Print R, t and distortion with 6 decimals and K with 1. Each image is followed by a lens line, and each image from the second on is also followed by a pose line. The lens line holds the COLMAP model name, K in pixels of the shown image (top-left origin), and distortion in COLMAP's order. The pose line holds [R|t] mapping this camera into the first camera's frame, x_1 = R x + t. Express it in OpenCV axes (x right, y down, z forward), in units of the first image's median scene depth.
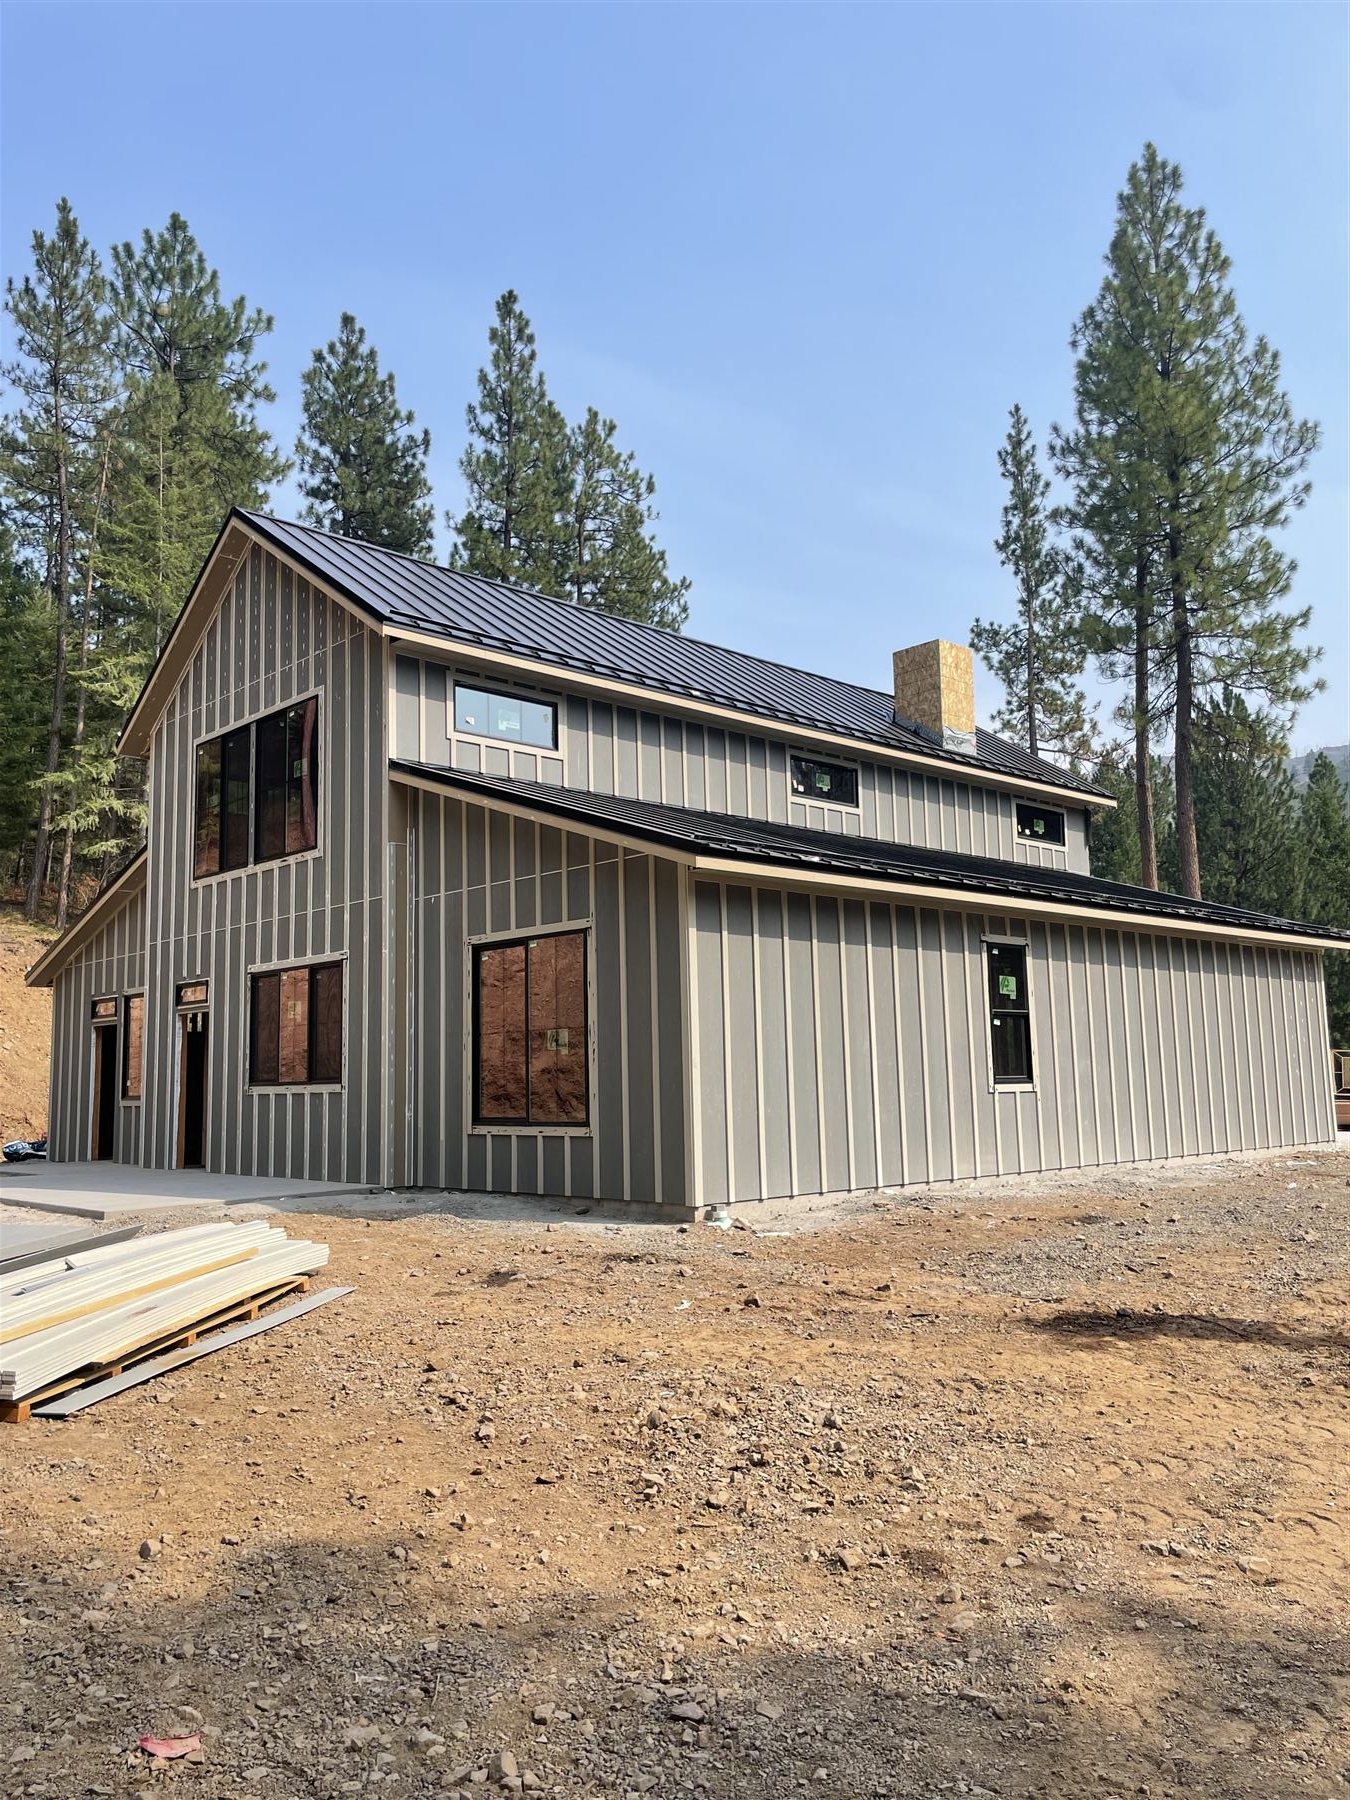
lens RADIAL K [[1360.1, 0, 675.0], [0, 1360.1, 900.0], [0, 0, 1]] dist [0.035161, -0.005171]
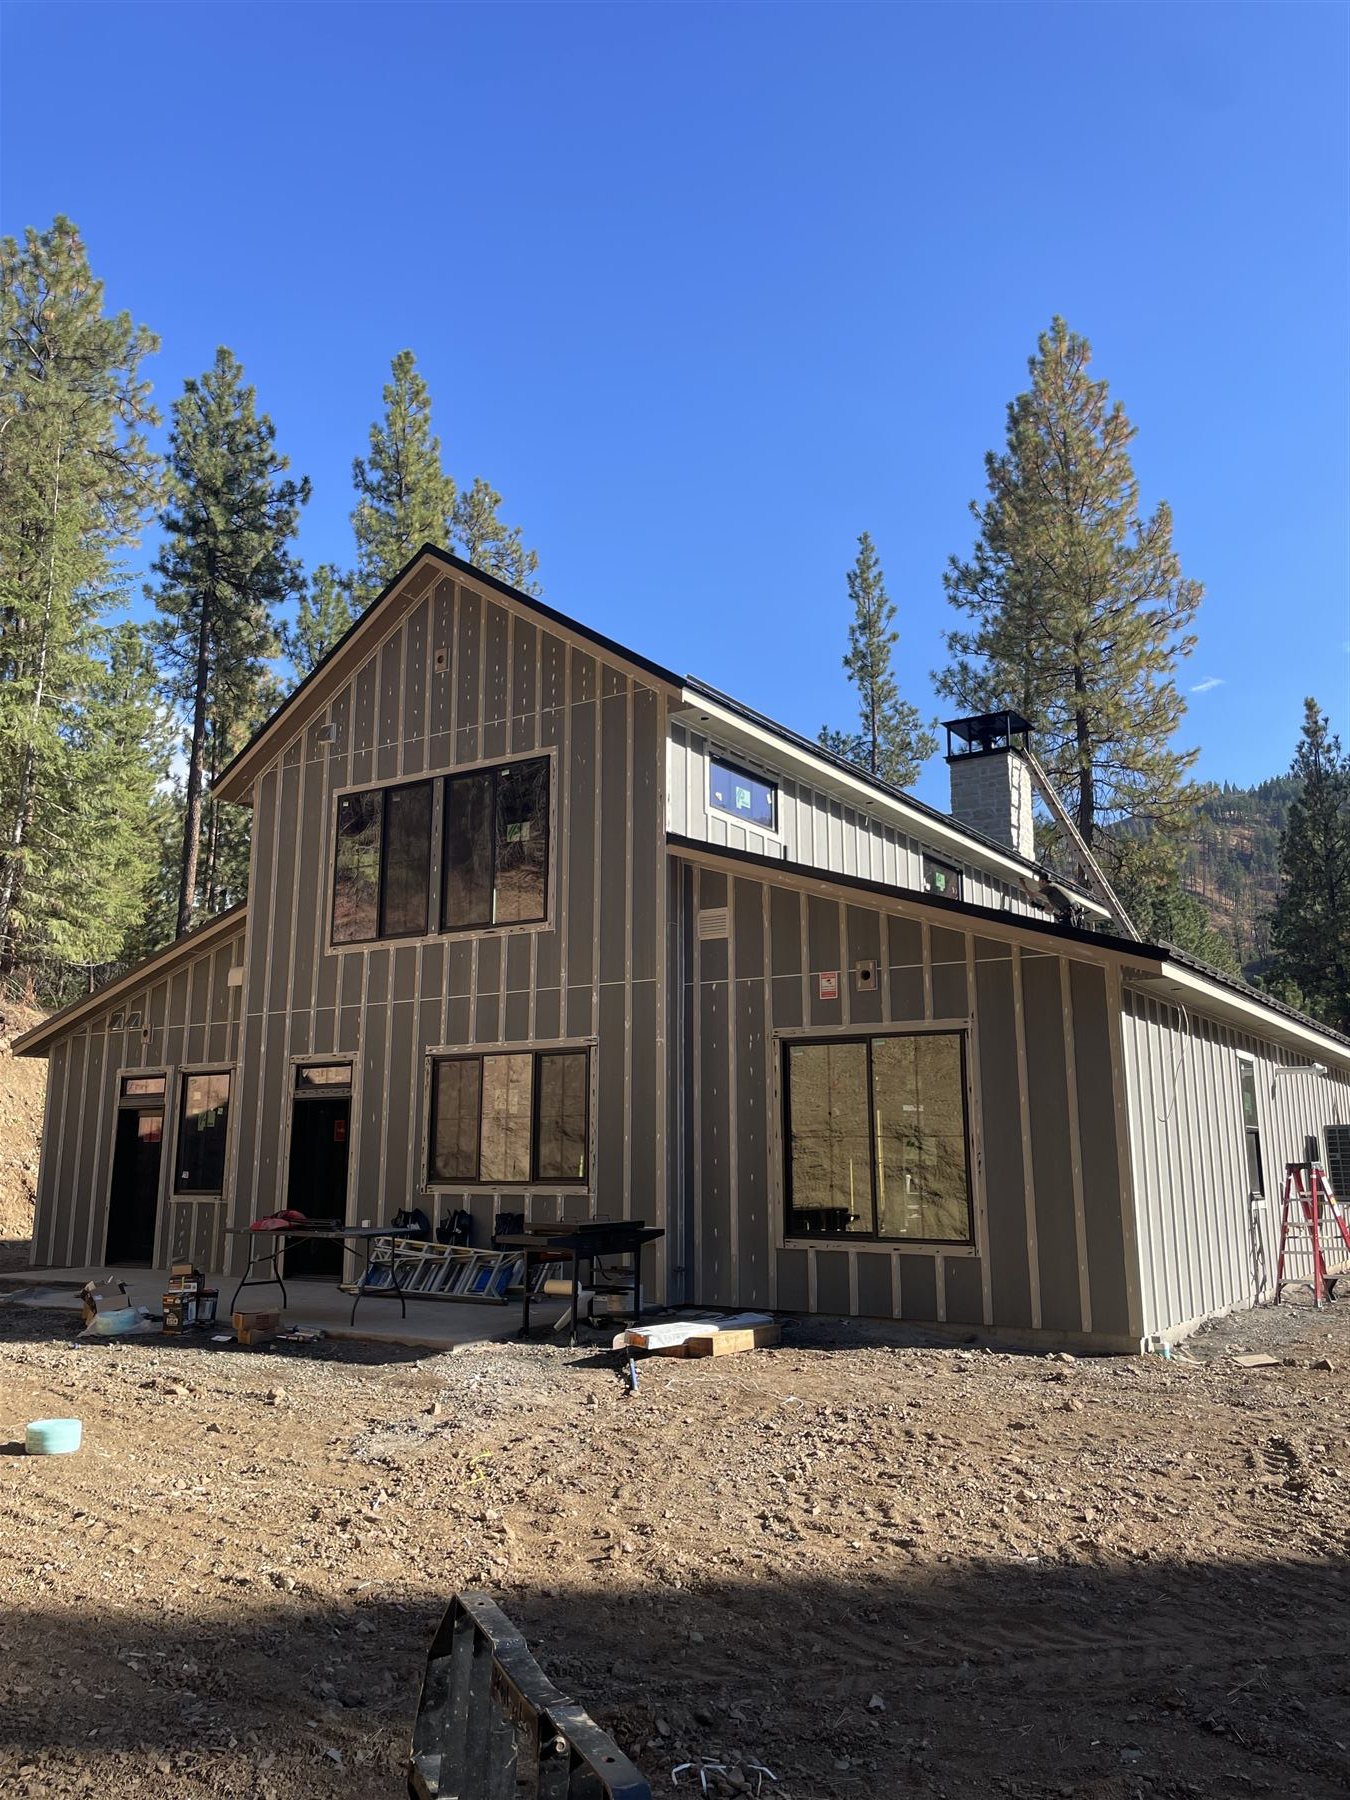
lens RADIAL K [[1328.4, 0, 716.2], [0, 1328.4, 896.5], [0, 0, 1]] dist [0.119700, -0.176629]
pose [[0.971430, 0.064381, 0.228429, -0.149051], [-0.049655, 0.996335, -0.069642, 0.000693], [-0.232075, 0.056310, 0.971067, 0.044349]]
